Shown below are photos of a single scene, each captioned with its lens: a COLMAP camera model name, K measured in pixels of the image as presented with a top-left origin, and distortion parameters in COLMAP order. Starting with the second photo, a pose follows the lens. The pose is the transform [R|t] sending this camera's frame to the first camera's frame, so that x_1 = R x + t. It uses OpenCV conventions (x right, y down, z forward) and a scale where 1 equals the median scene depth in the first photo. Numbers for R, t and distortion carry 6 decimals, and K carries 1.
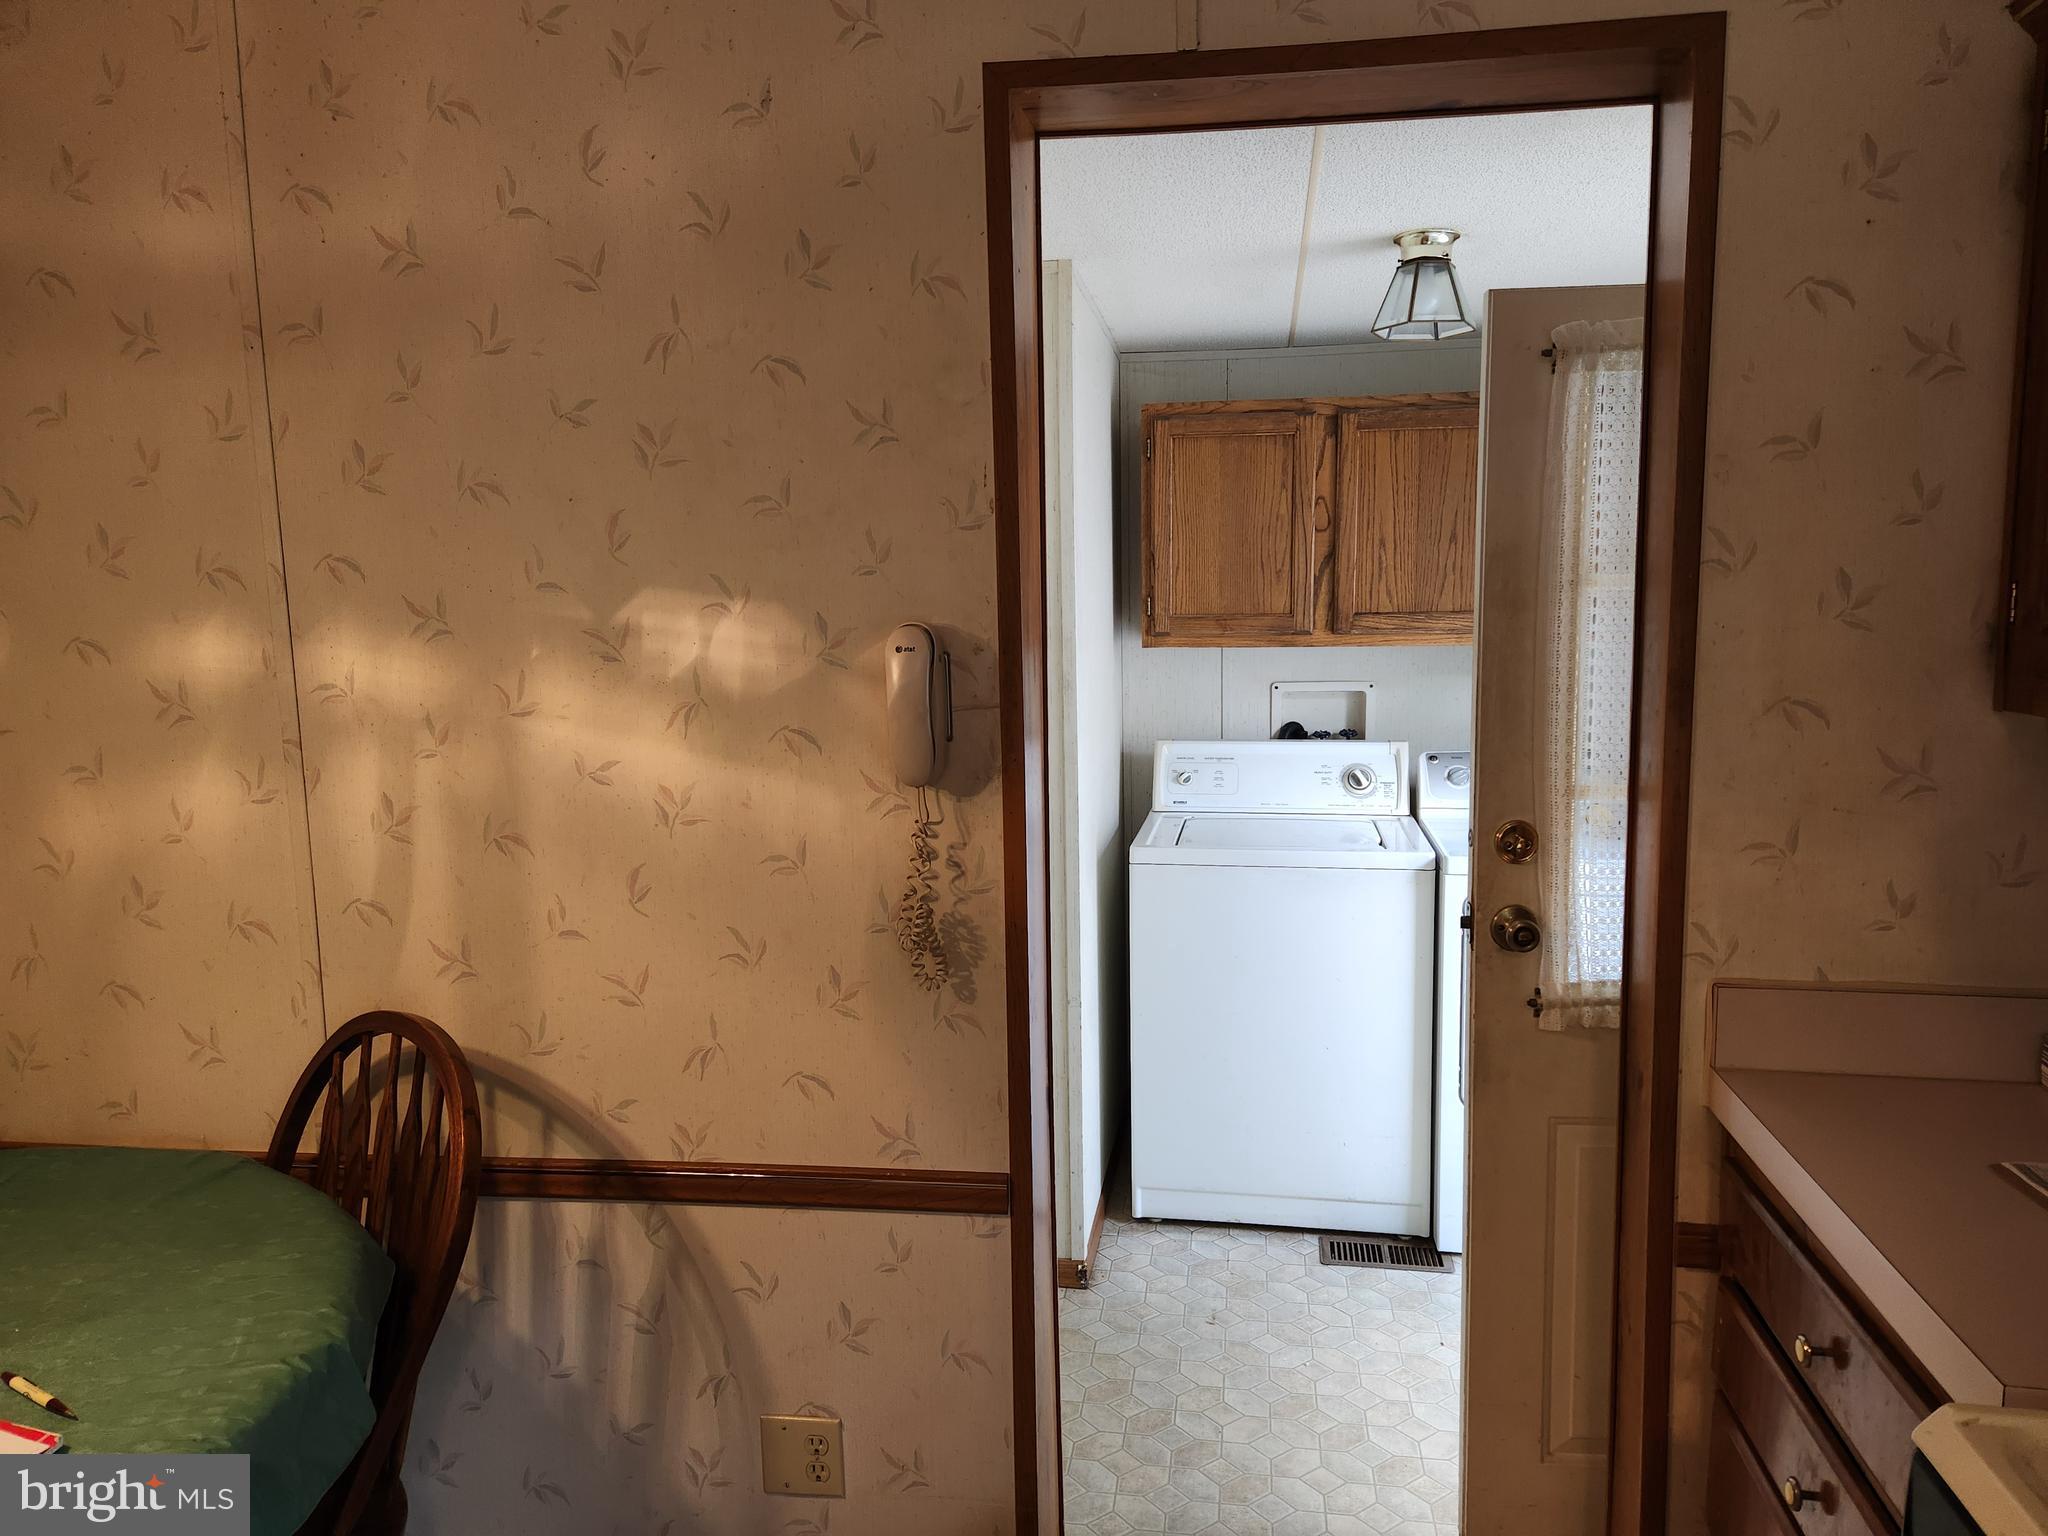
lens RADIAL K [[1395.7, 0, 1030.3], [0, 1395.7, 771.2], [0, 0, 1]] dist [0.059411, -0.043064]
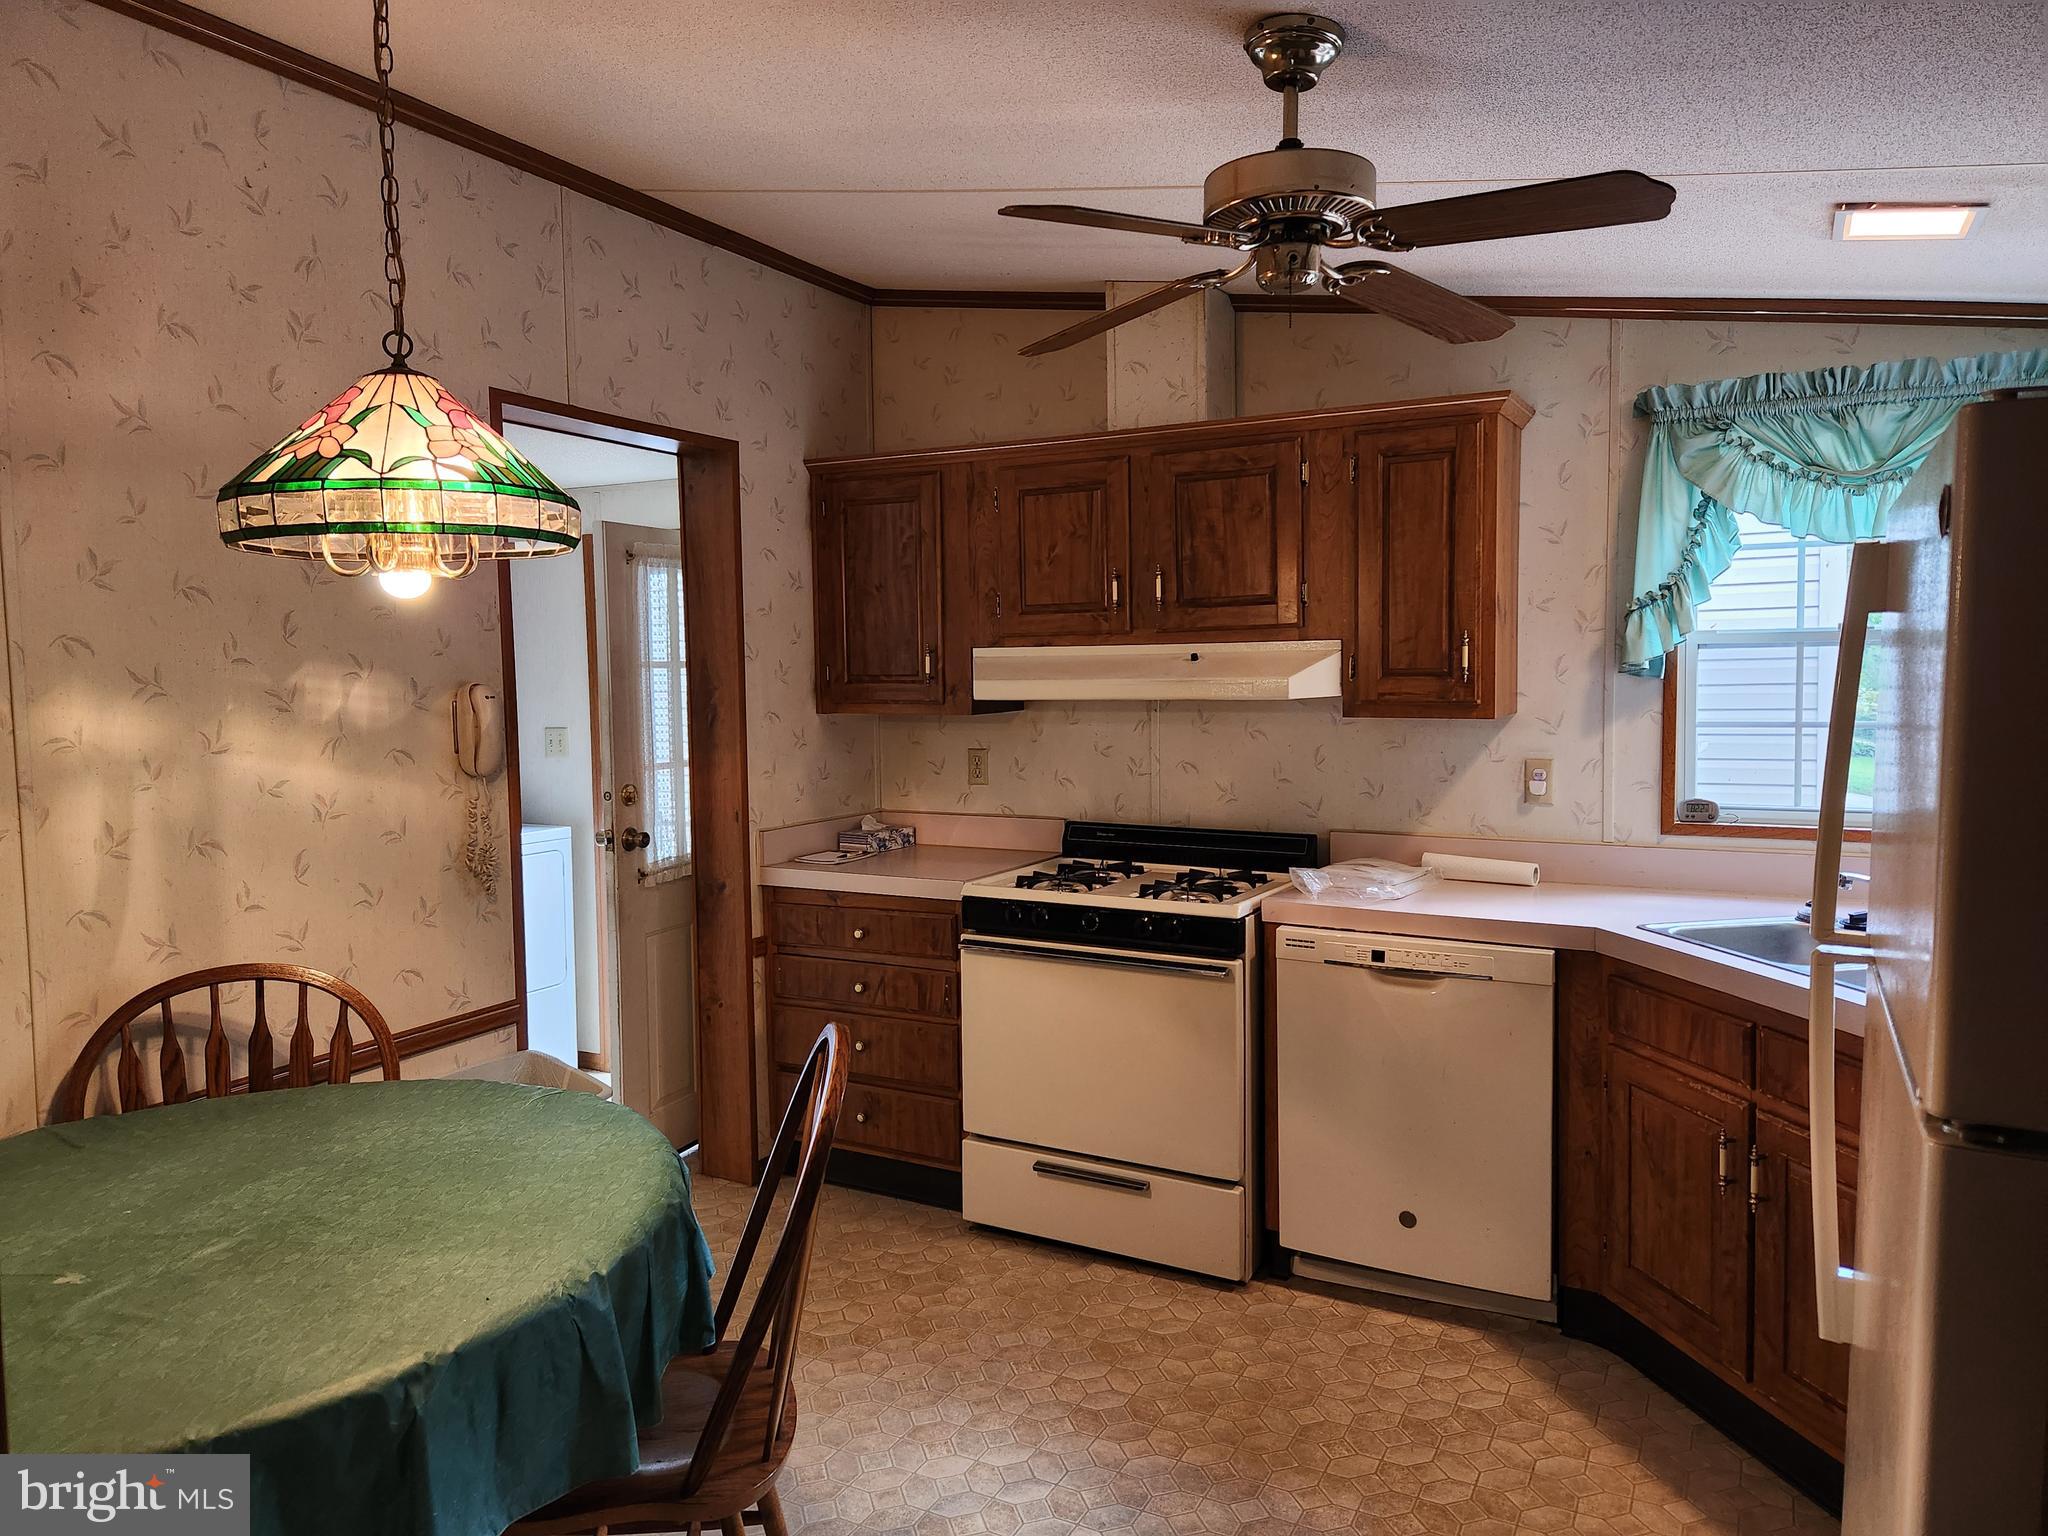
lens RADIAL K [[1395.7, 0, 1033.4], [0, 1395.7, 753.6], [0, 0, 1]] dist [0.059411, -0.043064]
pose [[0.337382, -0.052220, 0.939918, -1.417969], [0.127315, 0.991818, 0.009404, 0.050575], [-0.932719, 0.116493, 0.341270, -0.230049]]
